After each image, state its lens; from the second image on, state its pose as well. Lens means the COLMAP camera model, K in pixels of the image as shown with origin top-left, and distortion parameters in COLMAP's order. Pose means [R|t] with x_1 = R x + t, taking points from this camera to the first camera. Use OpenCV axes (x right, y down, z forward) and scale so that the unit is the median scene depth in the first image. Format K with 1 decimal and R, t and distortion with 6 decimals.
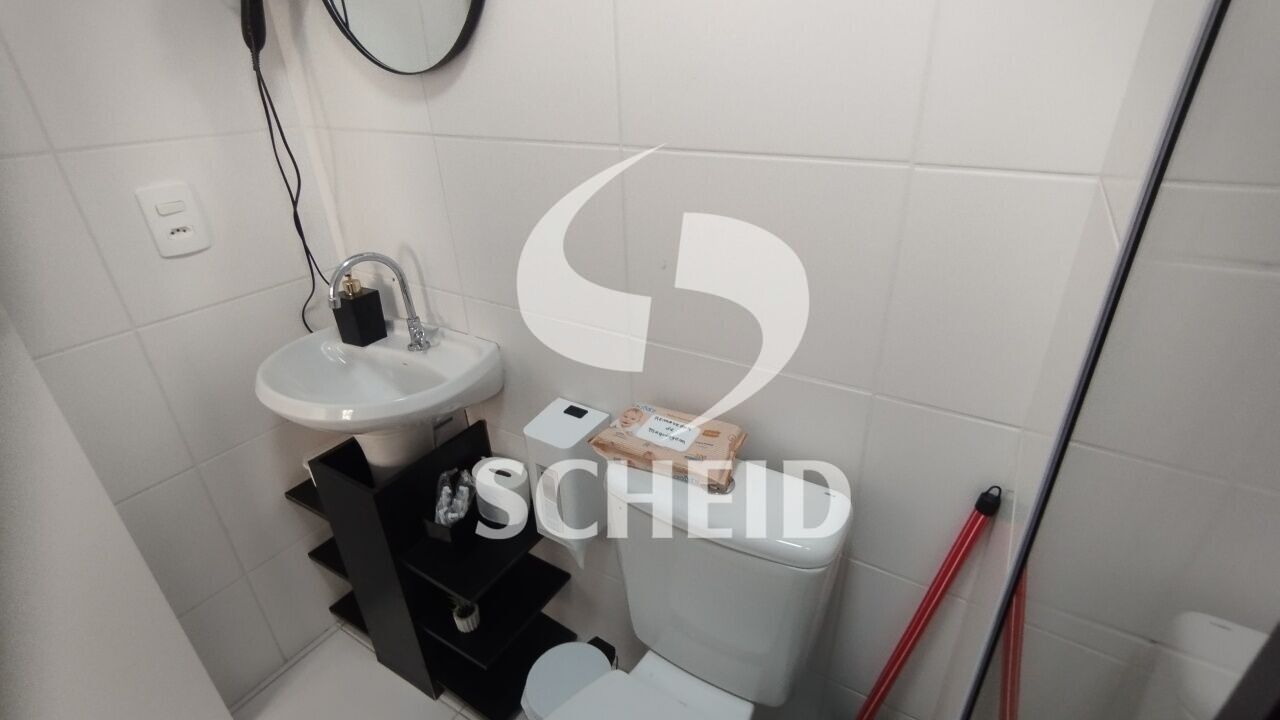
lens RADIAL K [[590.1, 0, 640.0], [0, 590.1, 360.0], [0, 0, 1]] dist [-0.000257, 0.000024]
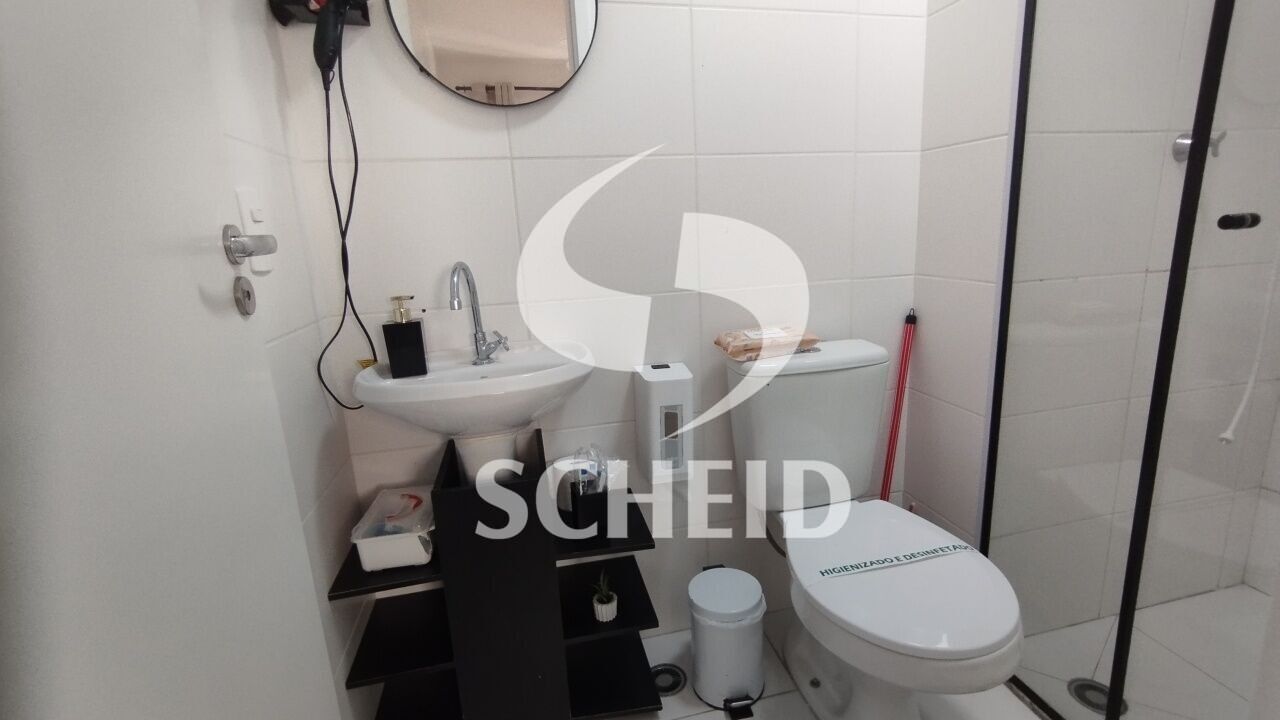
lens RADIAL K [[590.1, 0, 640.0], [0, 590.1, 360.0], [0, 0, 1]] dist [-0.000257, 0.000024]
pose [[0.721738, -0.156993, 0.674127, -0.928537], [0.336905, 0.930460, -0.144010, 0.227584], [-0.604640, 0.331054, 0.724440, 0.107904]]
